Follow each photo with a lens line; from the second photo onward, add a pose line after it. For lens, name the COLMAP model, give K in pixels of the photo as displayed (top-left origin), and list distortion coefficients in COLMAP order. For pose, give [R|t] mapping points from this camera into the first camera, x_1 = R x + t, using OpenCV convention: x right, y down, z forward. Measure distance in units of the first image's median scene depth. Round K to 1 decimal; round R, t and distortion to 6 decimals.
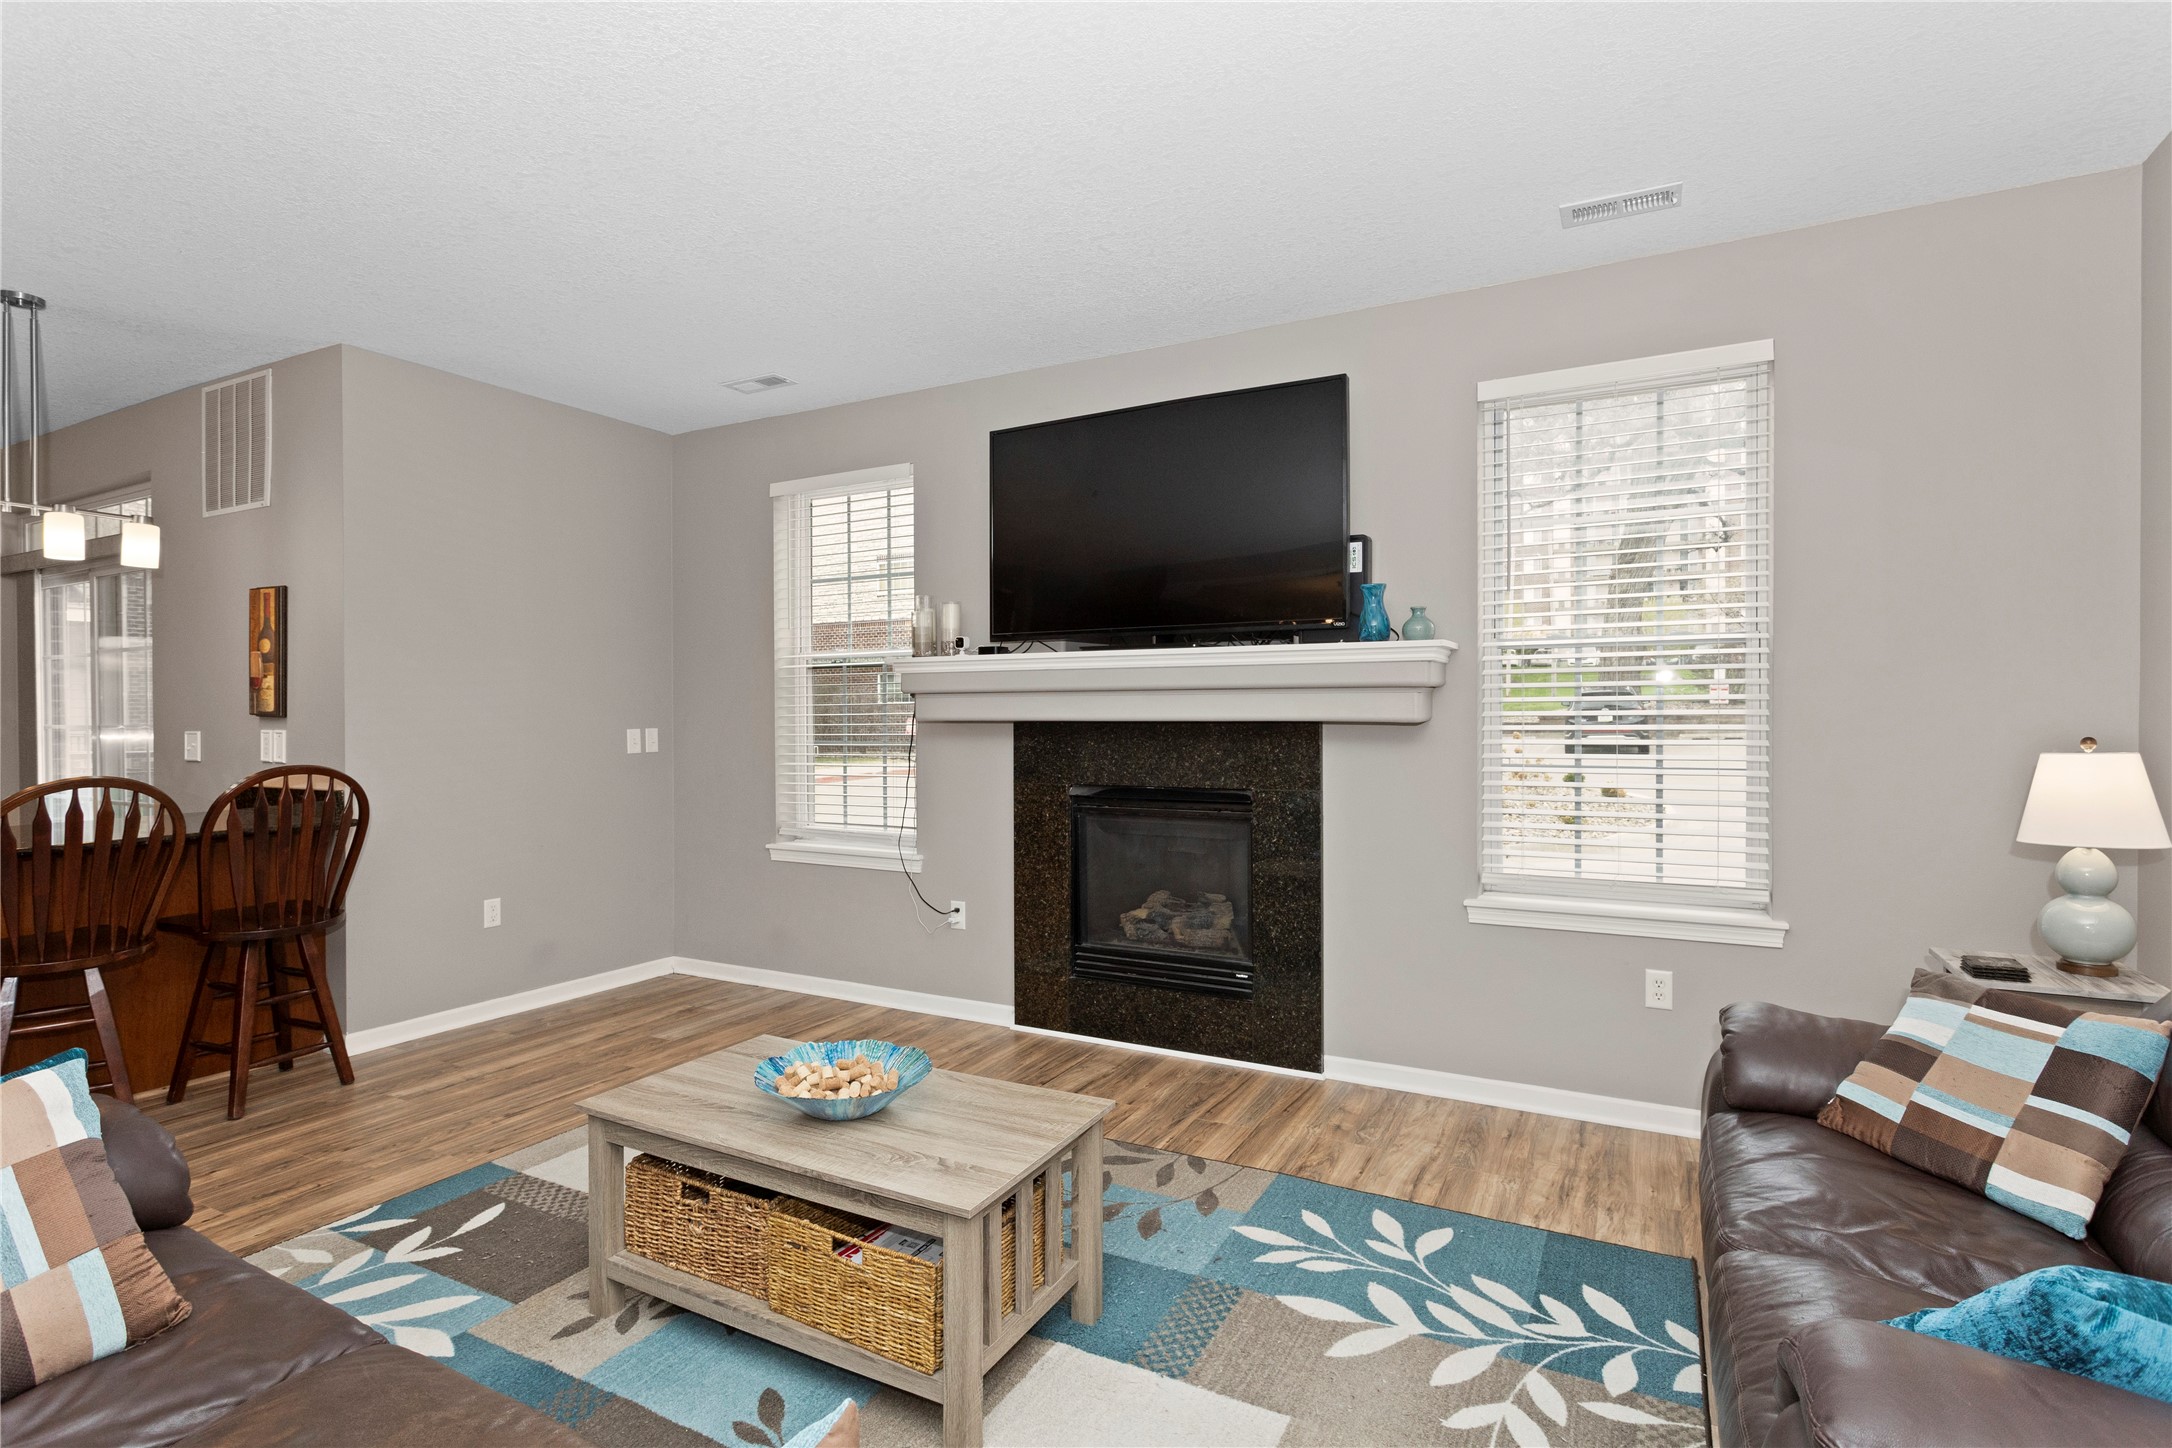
lens RADIAL K [[1064.8, 0, 1087.6], [0, 1064.8, 731.4], [0, 0, 1]] dist [-0.003075, 0.000321]
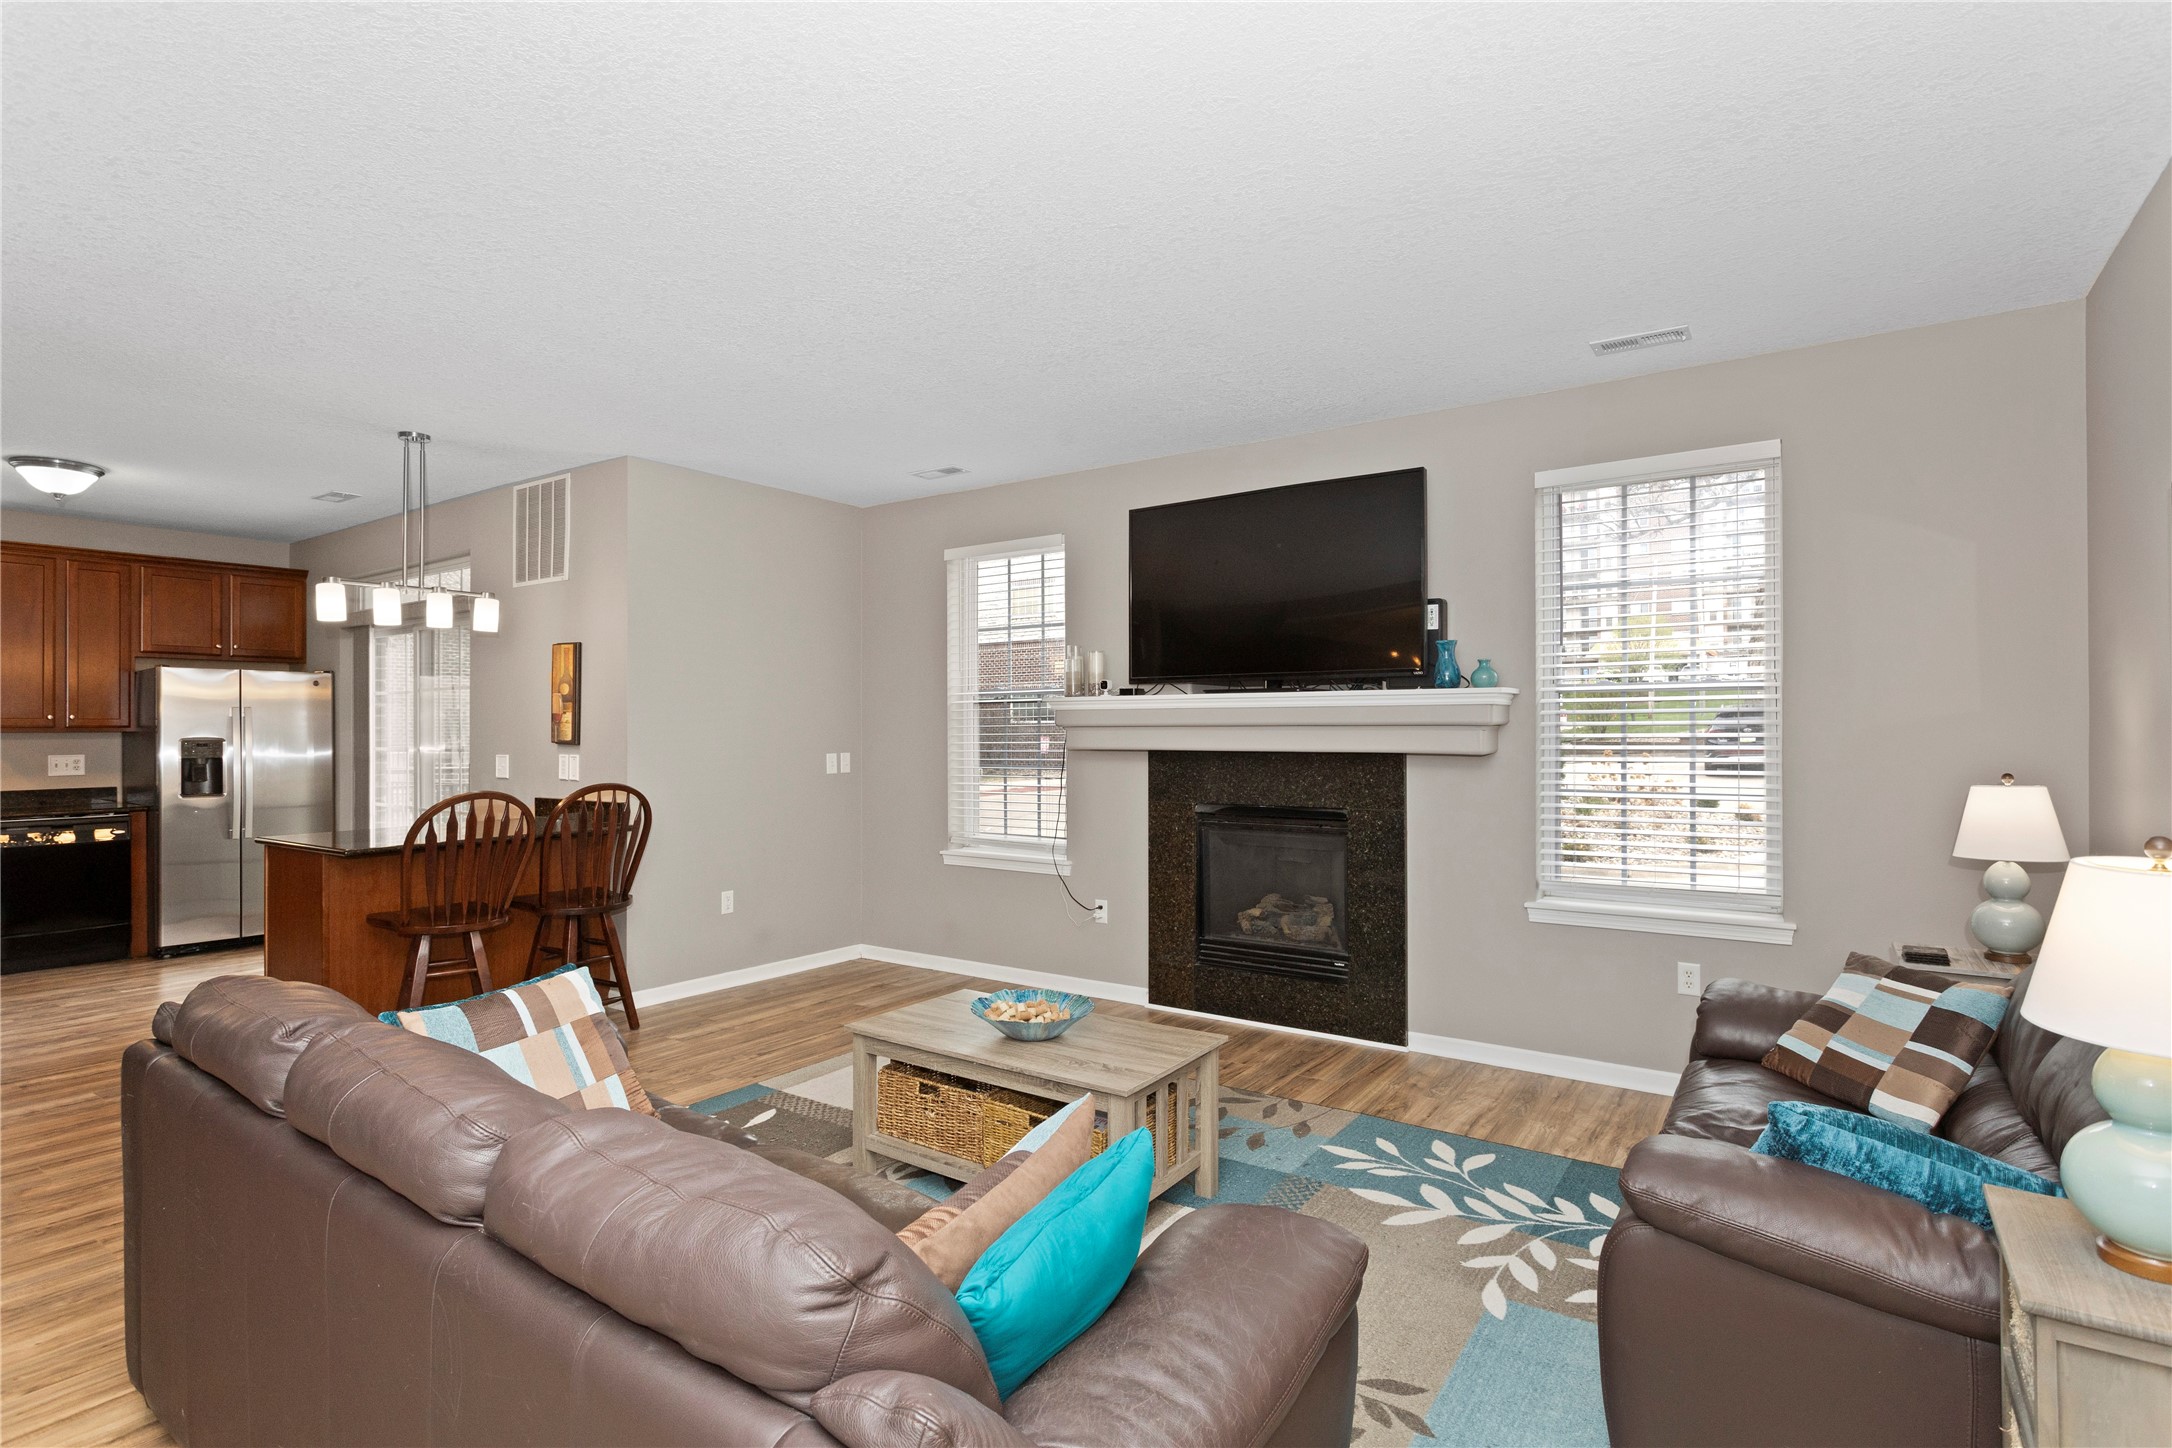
lens RADIAL K [[1064.8, 0, 1087.6], [0, 1064.8, 731.4], [0, 0, 1]] dist [-0.003075, 0.000321]
pose [[0.993008, 0.001010, -0.118044, 0.005329], [-0.002874, 0.999874, -0.015614, -0.014362], [0.118014, 0.015844, 0.992886, -0.251415]]
